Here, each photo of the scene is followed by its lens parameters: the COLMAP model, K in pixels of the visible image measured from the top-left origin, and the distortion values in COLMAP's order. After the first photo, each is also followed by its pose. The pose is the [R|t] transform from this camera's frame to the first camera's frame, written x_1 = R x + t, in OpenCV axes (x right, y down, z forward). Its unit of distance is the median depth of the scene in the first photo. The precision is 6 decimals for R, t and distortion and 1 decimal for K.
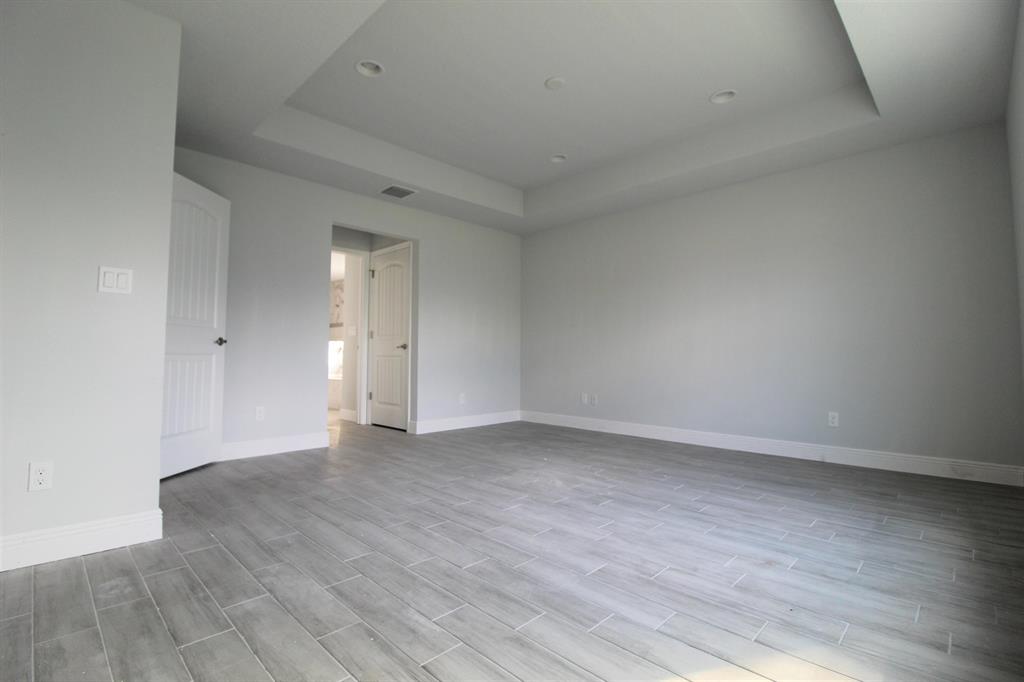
lens RADIAL K [[477.4, 0, 511.8], [0, 477.4, 340.9], [0, 0, 1]] dist [0.005933, 0.000380]
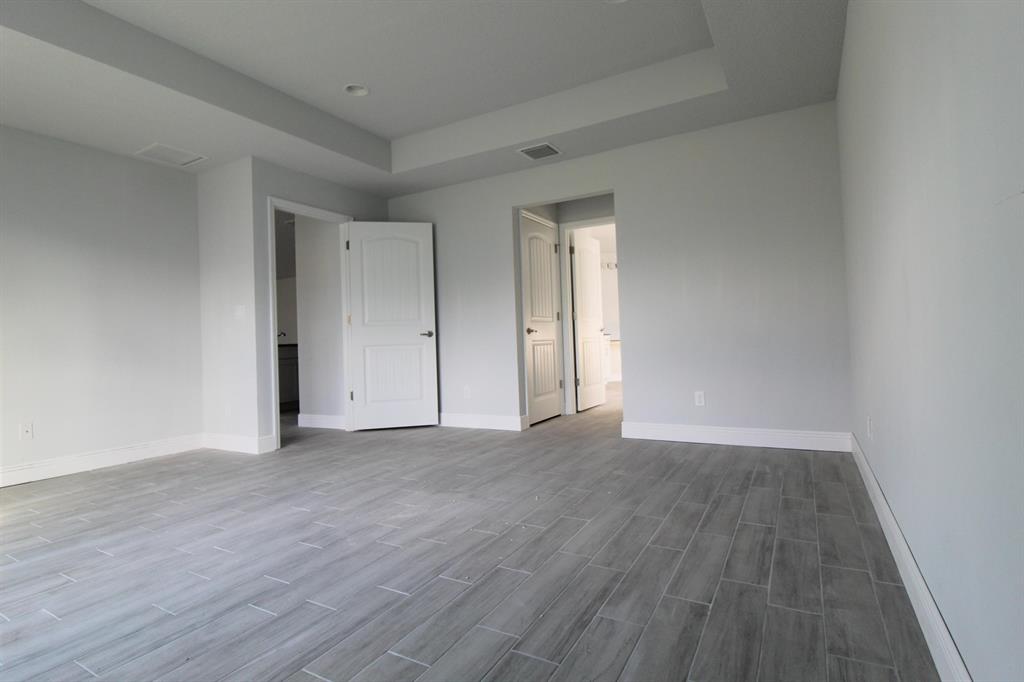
lens RADIAL K [[516.4, 0, 513.0], [0, 516.4, 341.1], [0, 0, 1]] dist [-0.039861, -0.003007]
pose [[0.271453, -0.020846, -0.962226, 1.110304], [0.064866, 0.997888, -0.003319, 0.054457], [0.960263, -0.061515, 0.272232, 1.185688]]
